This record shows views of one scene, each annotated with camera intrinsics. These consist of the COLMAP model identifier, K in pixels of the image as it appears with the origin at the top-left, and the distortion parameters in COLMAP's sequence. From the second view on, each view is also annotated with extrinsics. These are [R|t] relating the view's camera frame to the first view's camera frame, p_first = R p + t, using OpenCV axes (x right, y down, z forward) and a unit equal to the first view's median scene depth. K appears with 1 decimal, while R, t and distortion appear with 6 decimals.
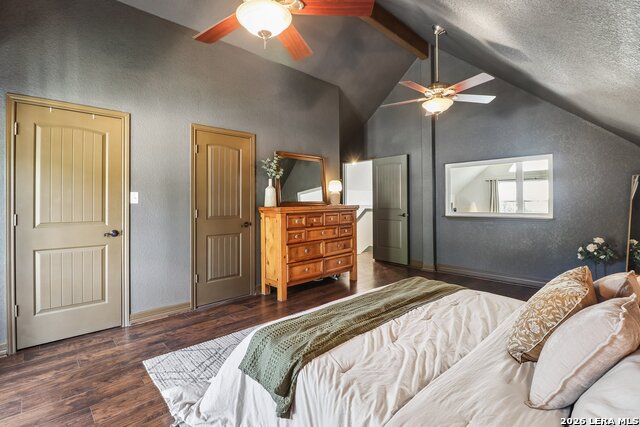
lens RADIAL K [[298.4, 0, 320.9], [0, 298.4, 208.8], [0, 0, 1]] dist [-0.000196, -0.004073]
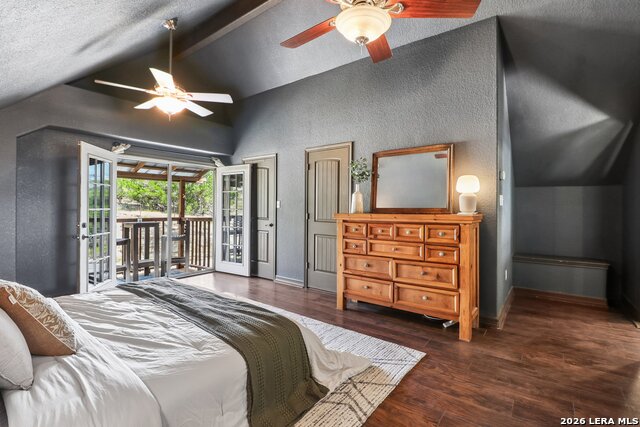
lens RADIAL K [[298.4, 0, 317.5], [0, 298.4, 207.7], [0, 0, 1]] dist [-0.000196, -0.004073]
pose [[0.132517, 0.007894, -0.991149, 0.751869], [-0.020155, 0.999783, 0.005268, -0.026176], [0.990976, 0.019278, 0.132647, 0.717897]]
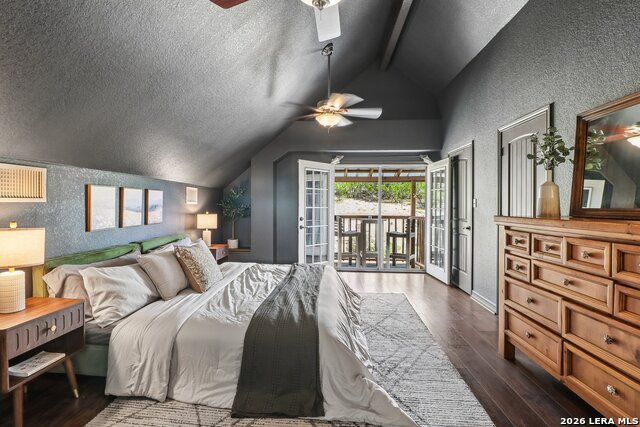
lens RADIAL K [[298.4, 0, 317.3], [0, 298.4, 206.8], [0, 0, 1]] dist [-0.000196, -0.004073]
pose [[-0.744814, 0.005663, -0.667248, 0.569940], [-0.011660, 0.999701, 0.021500, -0.032988], [0.667170, 0.023794, -0.744525, 1.099943]]
